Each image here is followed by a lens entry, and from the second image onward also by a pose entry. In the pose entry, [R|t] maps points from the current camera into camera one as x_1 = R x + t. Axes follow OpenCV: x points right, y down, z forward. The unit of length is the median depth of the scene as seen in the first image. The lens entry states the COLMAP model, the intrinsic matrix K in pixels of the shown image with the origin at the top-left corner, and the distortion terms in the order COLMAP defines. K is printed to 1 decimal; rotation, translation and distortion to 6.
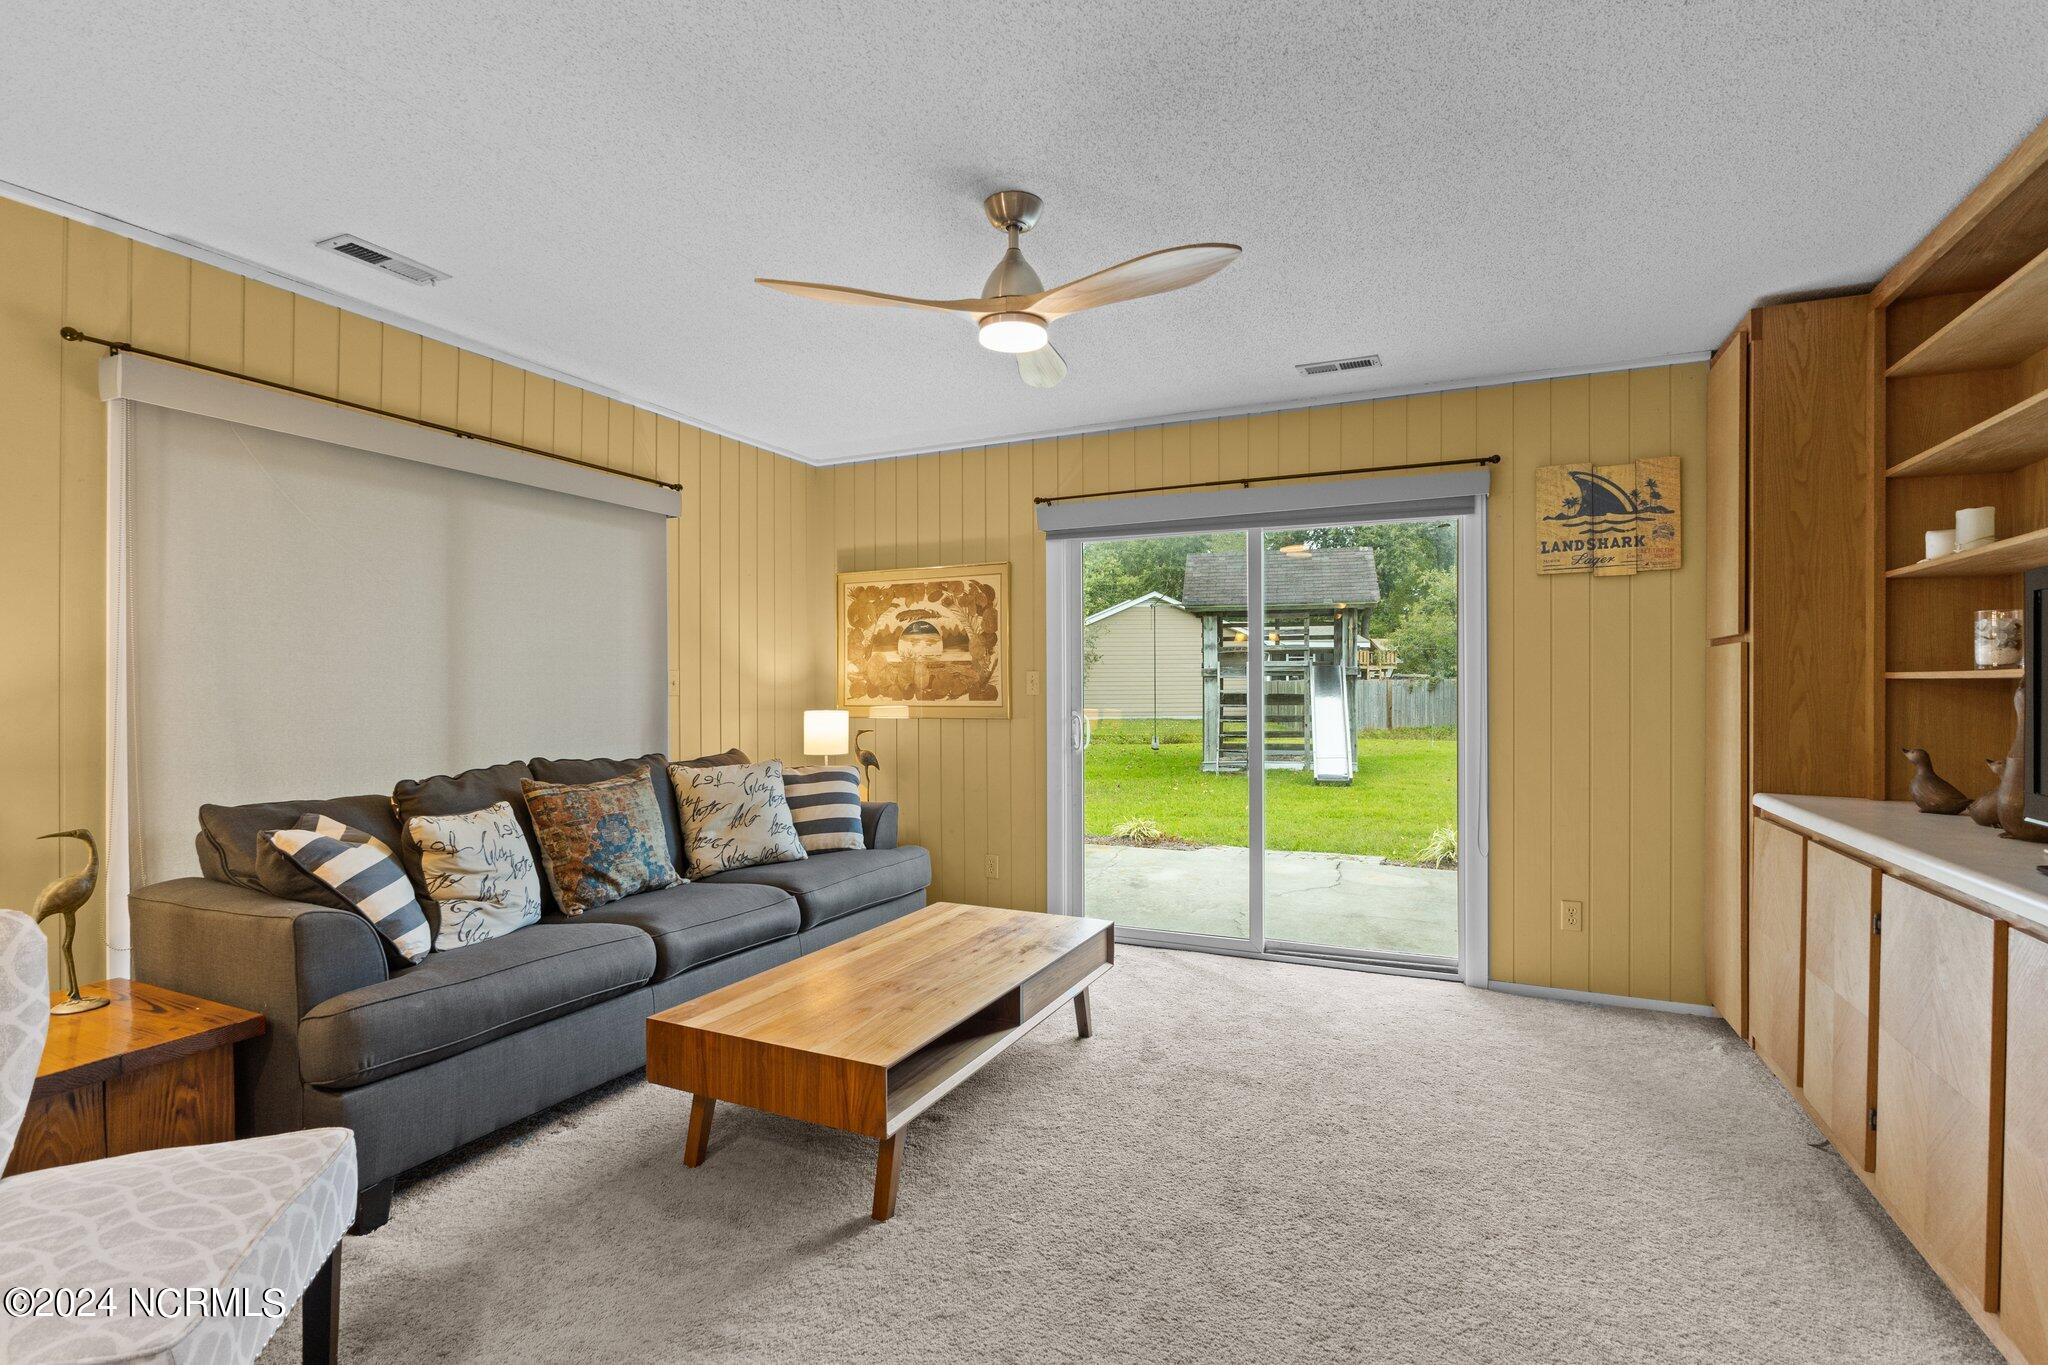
lens RADIAL K [[966.1, 0, 1018.4], [0, 966.1, 688.0], [0, 0, 1]] dist [0.003834, 0.000412]
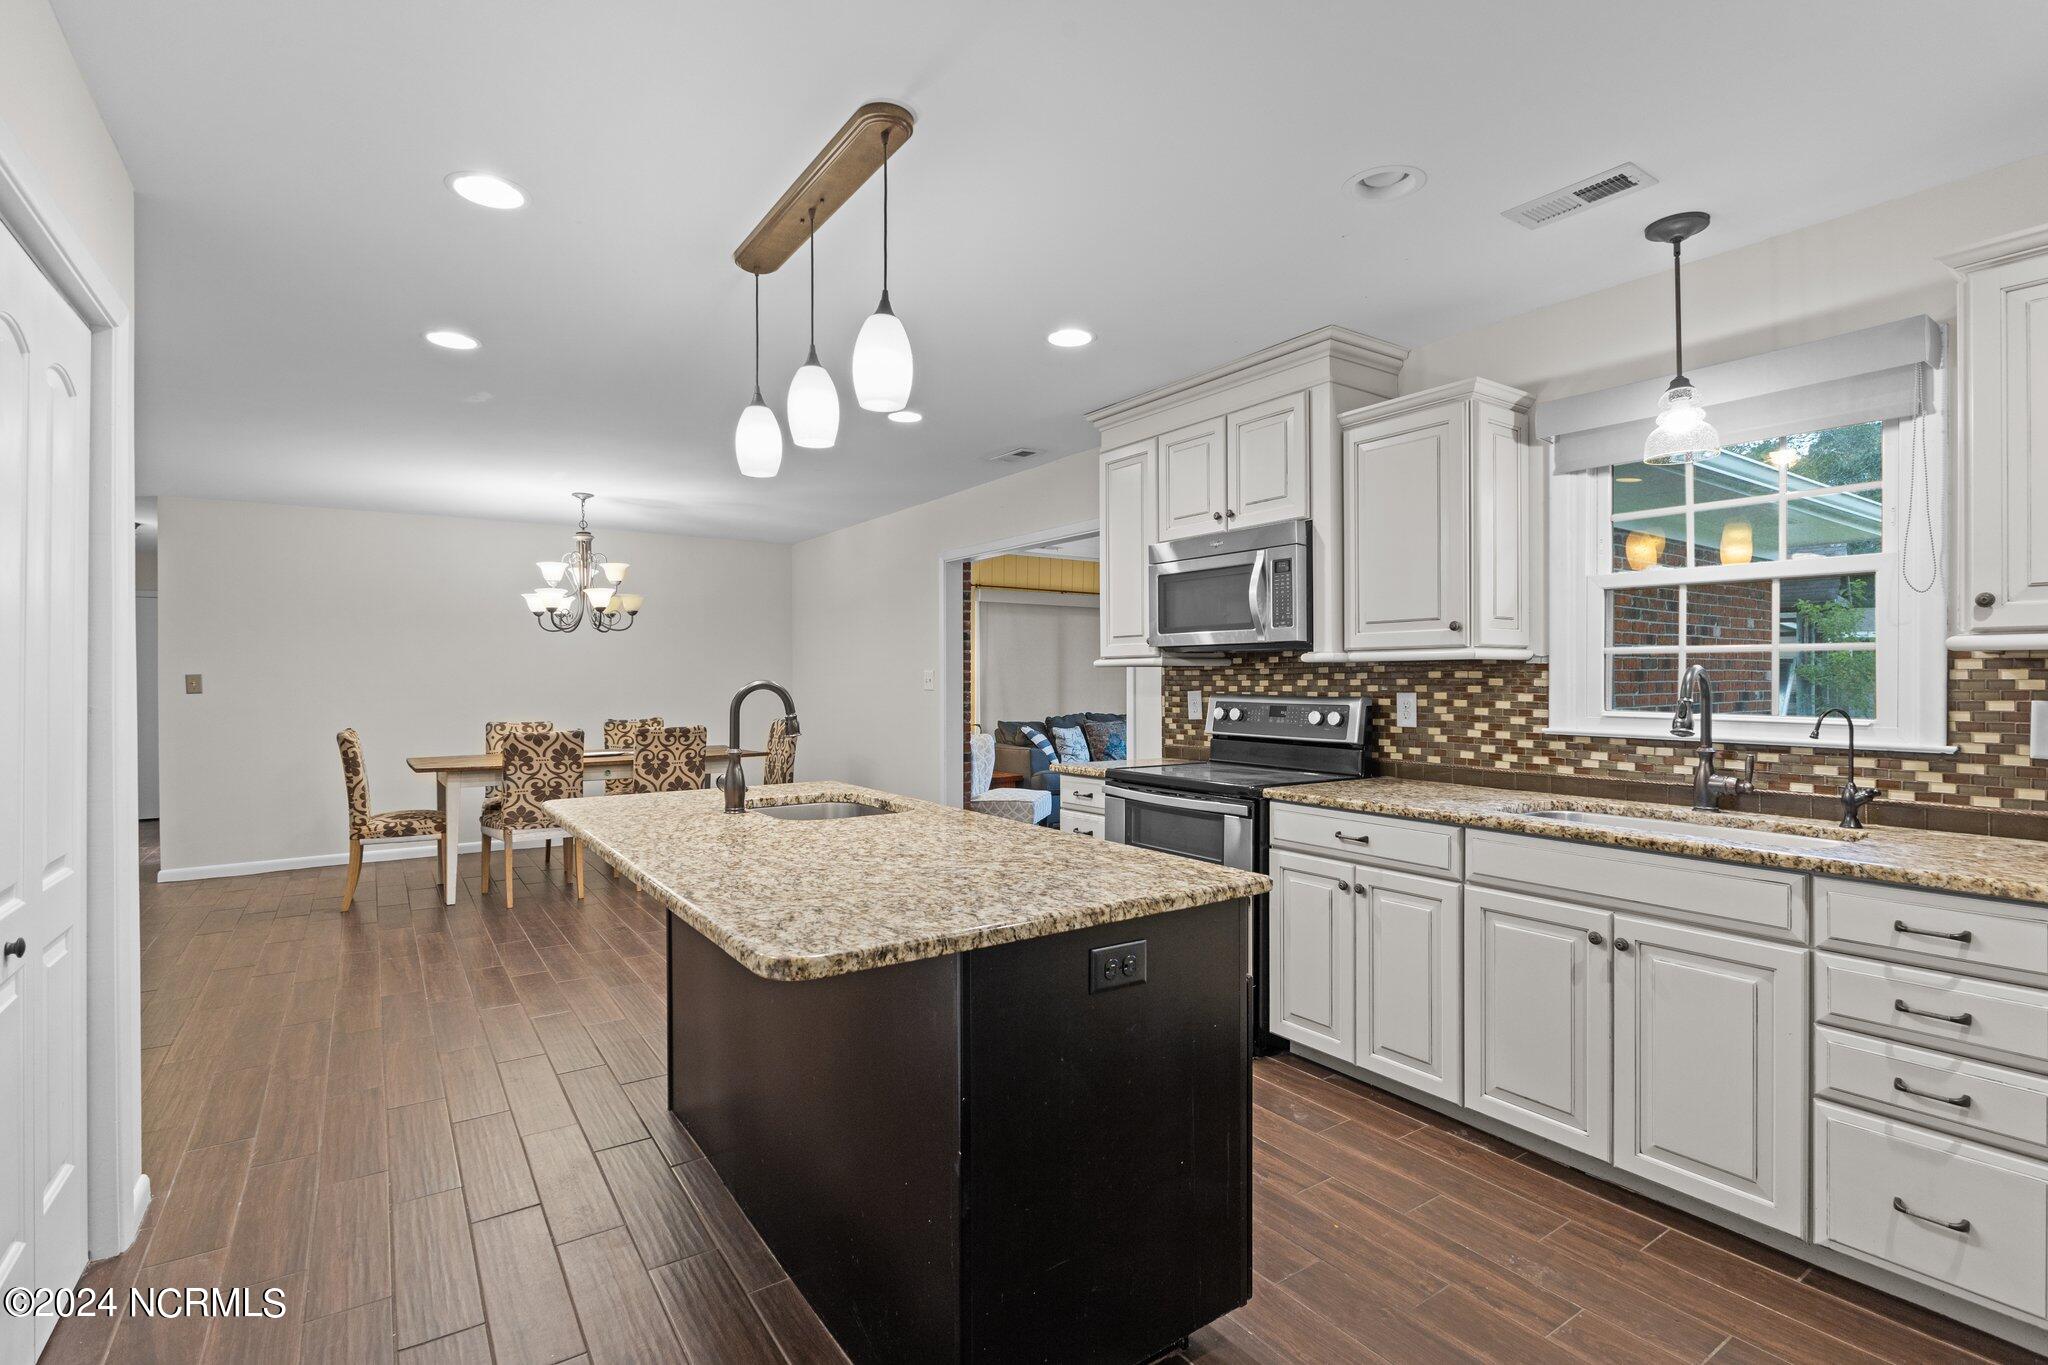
lens RADIAL K [[966.1, 0, 1023.8], [0, 966.1, 682.5], [0, 0, 1]] dist [0.003834, 0.000412]
pose [[0.864058, -0.002684, -0.503386, 0.855180], [0.004091, 0.999990, 0.001690, -0.017619], [0.503376, -0.003520, 0.864060, -1.723603]]
